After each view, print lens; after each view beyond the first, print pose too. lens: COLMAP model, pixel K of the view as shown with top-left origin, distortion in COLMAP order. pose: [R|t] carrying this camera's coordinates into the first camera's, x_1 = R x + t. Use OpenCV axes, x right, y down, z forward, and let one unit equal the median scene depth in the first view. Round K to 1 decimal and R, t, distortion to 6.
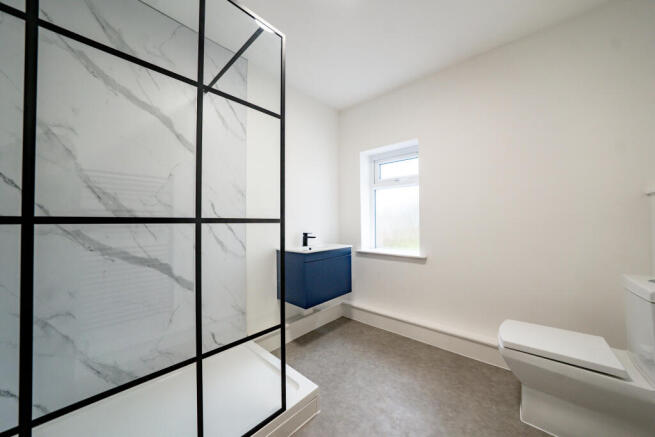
lens RADIAL K [[227.8, 0, 327.2], [0, 227.8, 219.8], [0, 0, 1]] dist [-0.015553, 0.000237]
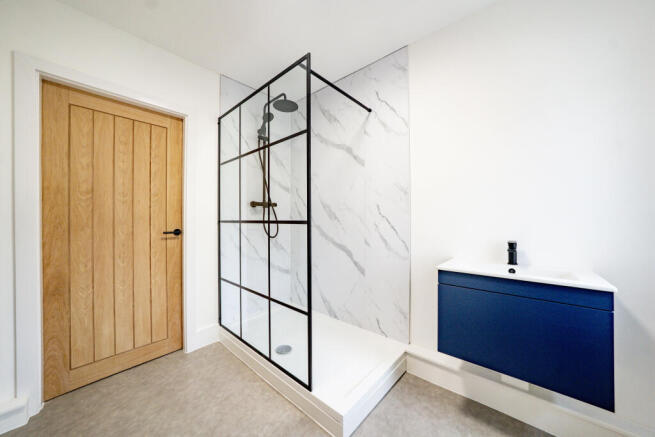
lens RADIAL K [[233.9, 0, 327.5], [0, 233.9, 216.8], [0, 0, 1]] dist [0.000145, 0.000078]
pose [[0.041476, -0.006725, -0.999117, 0.644344], [0.011109, 0.999919, -0.006269, -0.010025], [0.999078, -0.010840, 0.041547, 0.682999]]
